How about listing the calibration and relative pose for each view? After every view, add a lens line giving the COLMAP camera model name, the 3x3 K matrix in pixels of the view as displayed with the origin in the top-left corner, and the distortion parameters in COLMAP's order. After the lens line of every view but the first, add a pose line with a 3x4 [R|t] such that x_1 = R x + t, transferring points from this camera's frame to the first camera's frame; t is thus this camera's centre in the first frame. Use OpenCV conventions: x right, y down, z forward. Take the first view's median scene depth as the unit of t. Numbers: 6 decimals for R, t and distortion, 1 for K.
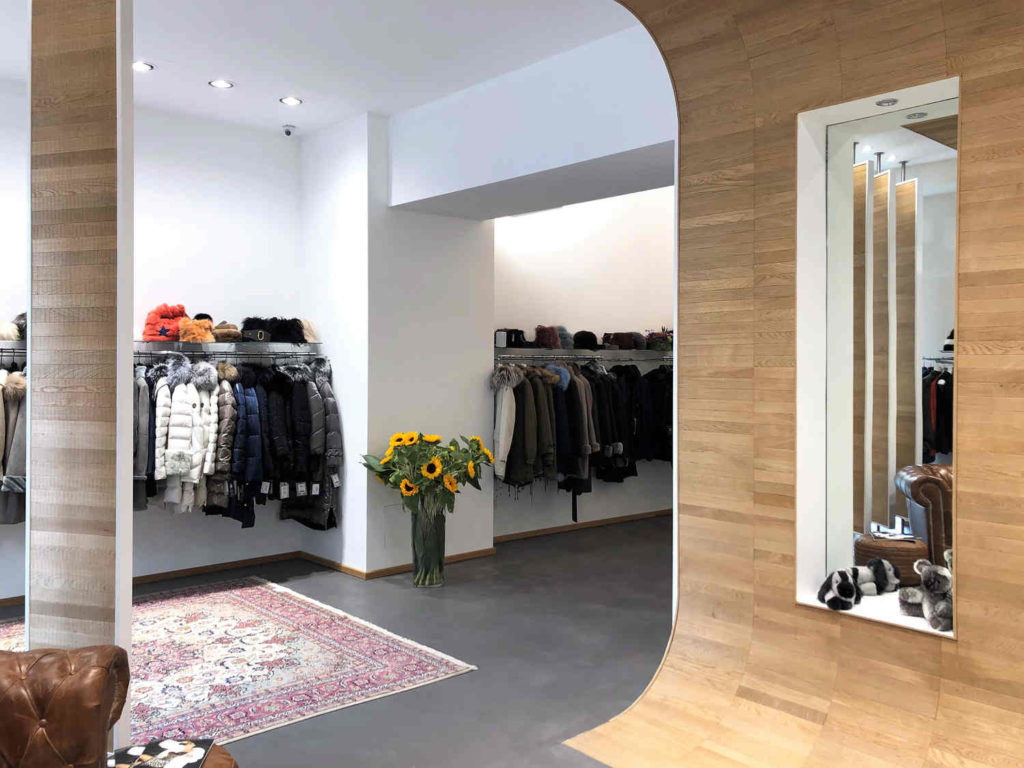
lens RADIAL K [[862.4, 0, 512.0], [0, 862.4, 384.0], [0, 0, 1]] dist [0.022307, -0.008909]
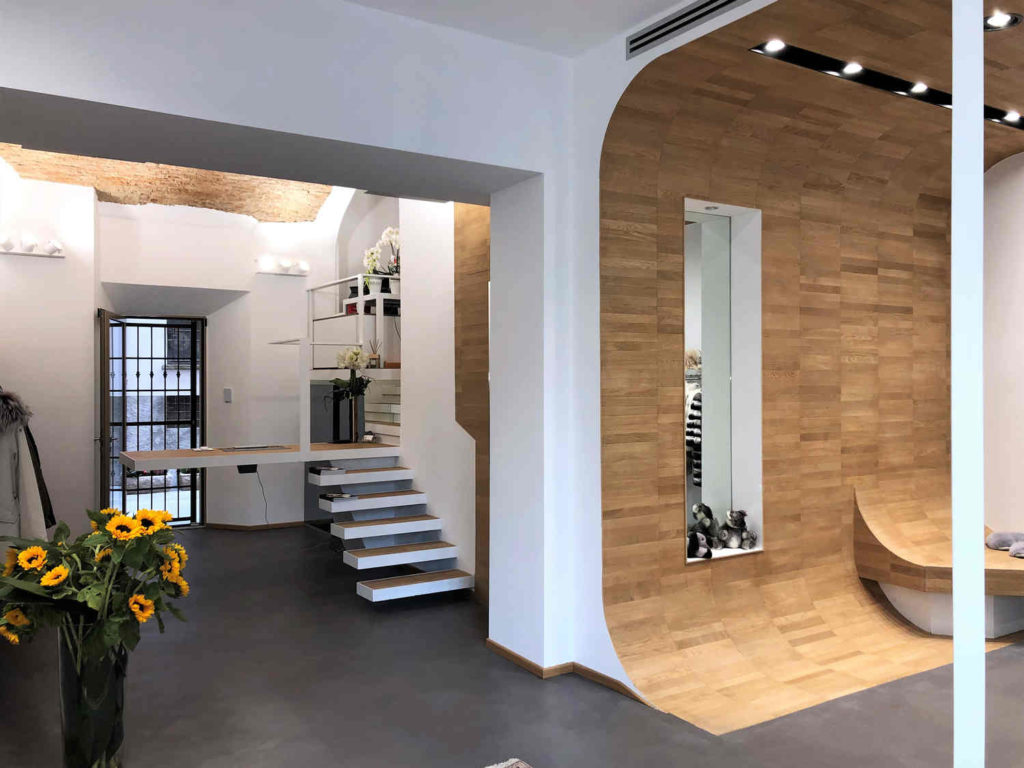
lens RADIAL K [[862.4, 0, 512.0], [0, 862.4, 384.0], [0, 0, 1]] dist [0.022307, -0.008909]
pose [[0.155441, -0.006840, 0.987822, -0.627234], [0.025272, 0.999676, 0.002945, -0.020973], [-0.987522, 0.024506, 0.155564, 0.641017]]
